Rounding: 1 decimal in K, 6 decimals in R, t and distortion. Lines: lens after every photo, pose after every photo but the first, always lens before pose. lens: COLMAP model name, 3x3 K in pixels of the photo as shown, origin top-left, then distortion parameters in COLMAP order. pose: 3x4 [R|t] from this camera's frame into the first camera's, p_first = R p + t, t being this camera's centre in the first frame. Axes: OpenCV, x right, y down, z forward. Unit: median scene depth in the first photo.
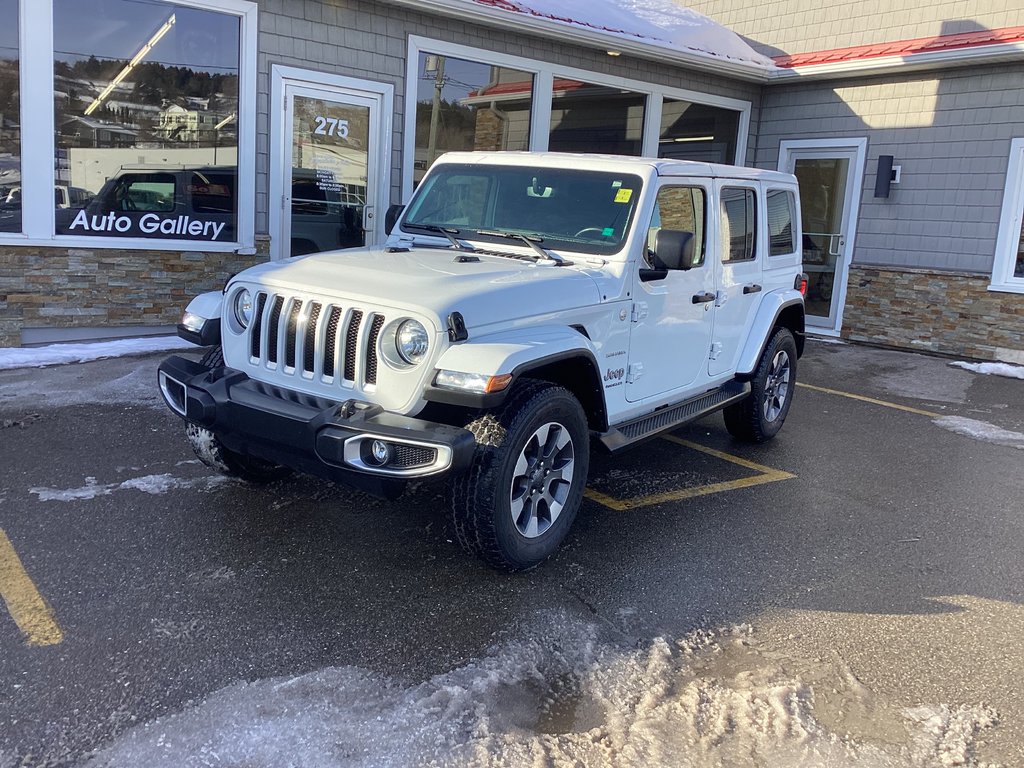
lens RADIAL K [[891.2, 0, 512.0], [0, 891.2, 384.0], [0, 0, 1]] dist [0.102295, -0.179412]
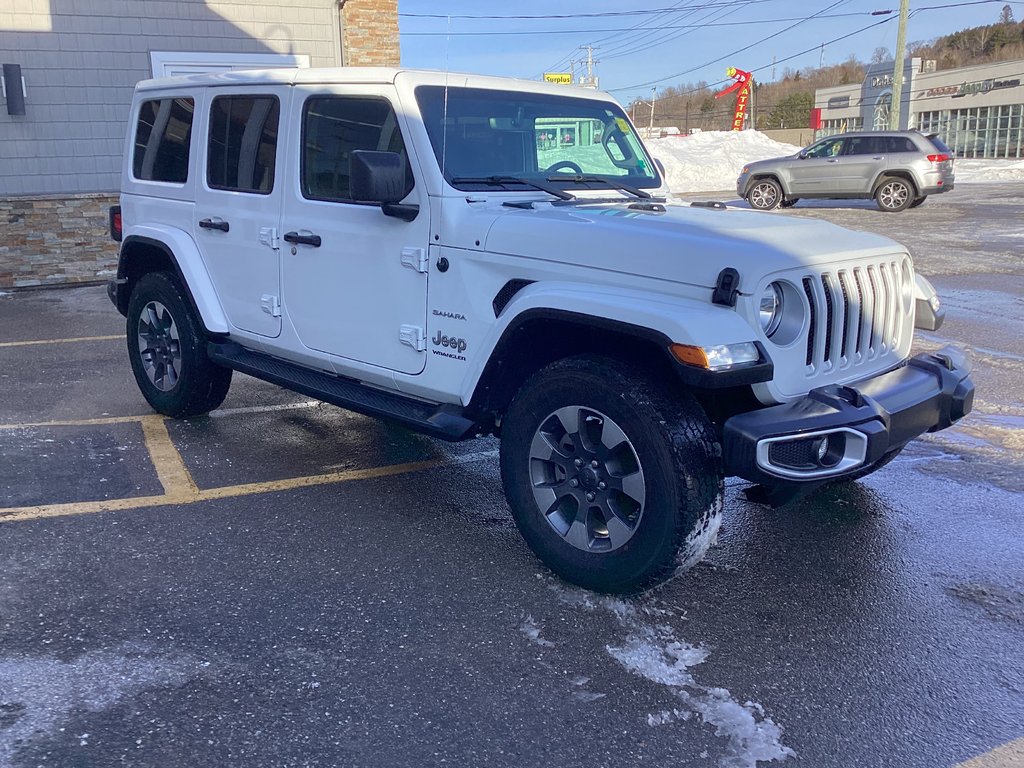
lens RADIAL K [[927.8, 0, 512.0], [0, 927.8, 384.0], [0, 0, 1]] dist [0.112254, -0.206076]
pose [[0.150832, -0.298006, 0.942572, -0.591078], [0.210362, 0.941318, 0.263947, -0.143903], [-0.965918, 0.158470, 0.204670, 0.567526]]
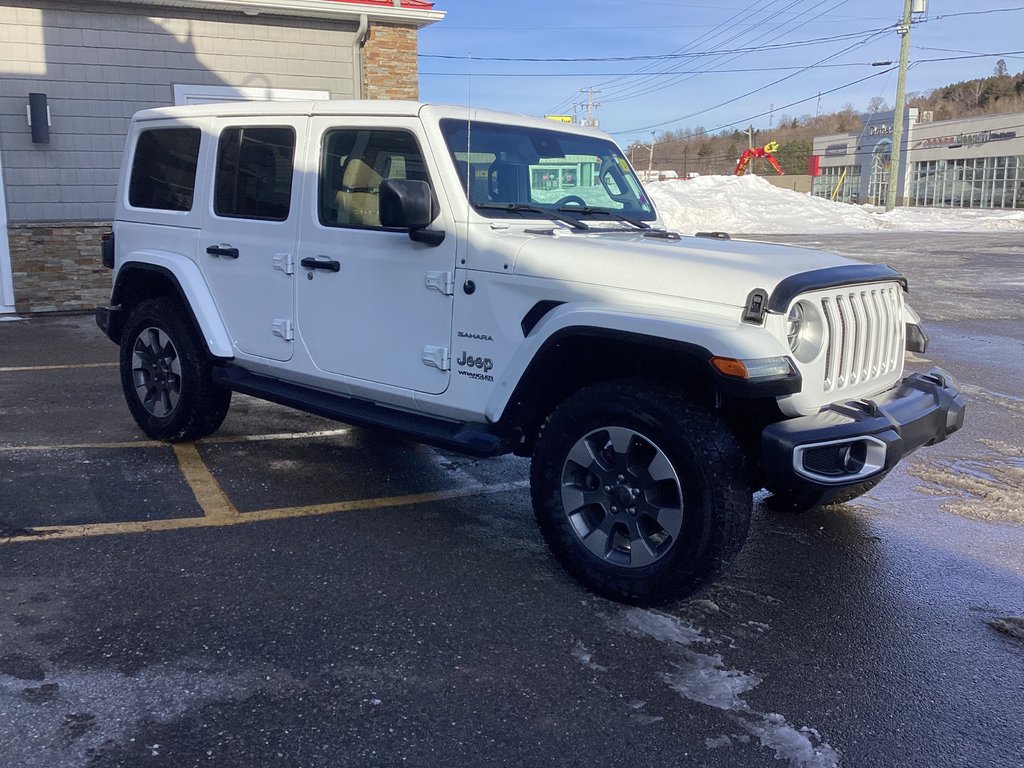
lens RADIAL K [[933.4, 0, 512.0], [0, 933.4, 384.0], [0, 0, 1]] dist [0.106239, -0.222190]
pose [[0.150955, -0.256003, 0.954817, -0.605873], [0.188793, 0.955573, 0.226358, -0.147029], [-0.970345, 0.146093, 0.192580, 0.589248]]
